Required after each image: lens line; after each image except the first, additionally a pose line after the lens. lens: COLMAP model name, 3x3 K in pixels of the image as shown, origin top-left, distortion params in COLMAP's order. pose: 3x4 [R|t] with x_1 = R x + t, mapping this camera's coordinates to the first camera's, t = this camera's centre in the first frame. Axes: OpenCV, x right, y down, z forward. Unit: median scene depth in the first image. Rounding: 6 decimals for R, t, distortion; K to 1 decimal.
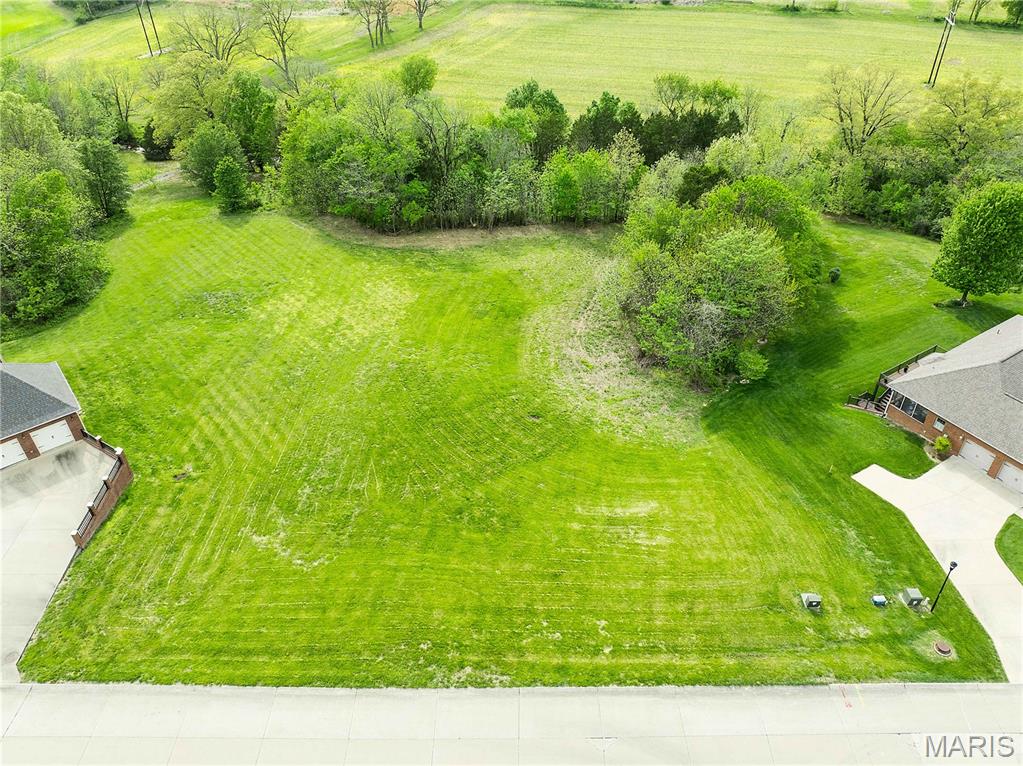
lens RADIAL K [[751.5, 0, 532.6], [0, 751.5, 384.3], [0, 0, 1]] dist [-0.042166, 0.008246]
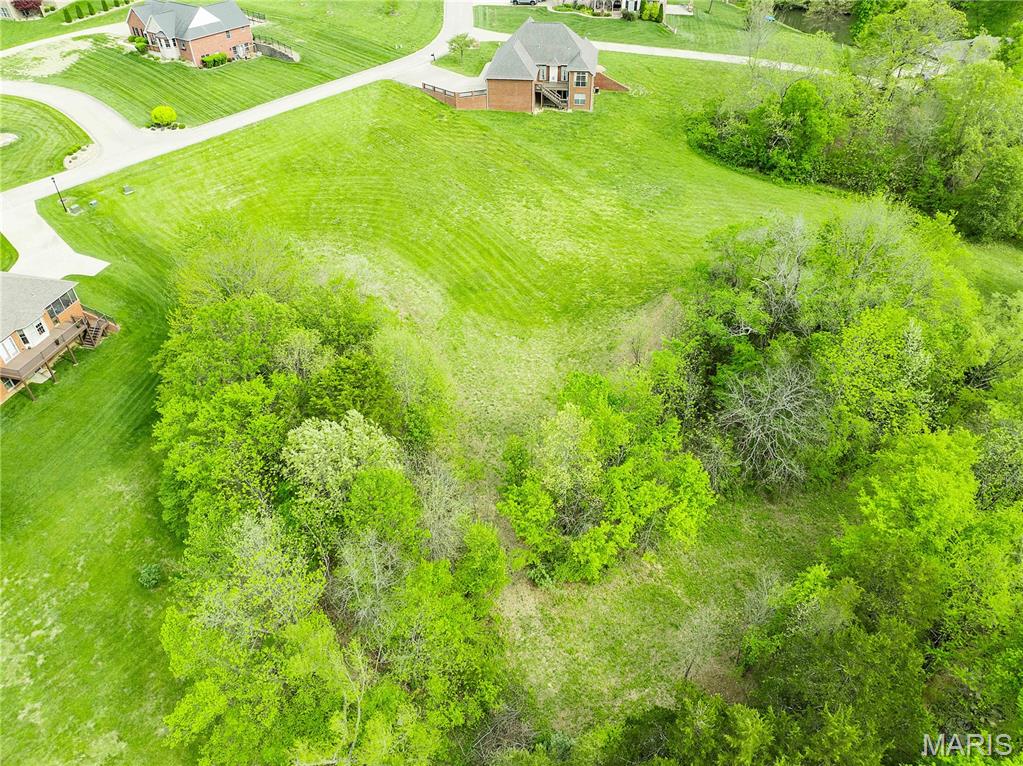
lens RADIAL K [[719.7, 0, 511.5], [0, 719.7, 383.0], [0, 0, 1]] dist [-0.040134, 0.001285]
pose [[-0.729915, 0.443484, -0.520140, 0.681044], [-0.397297, 0.343955, 0.850794, -1.279549], [0.556219, 0.827657, -0.074863, 1.732893]]
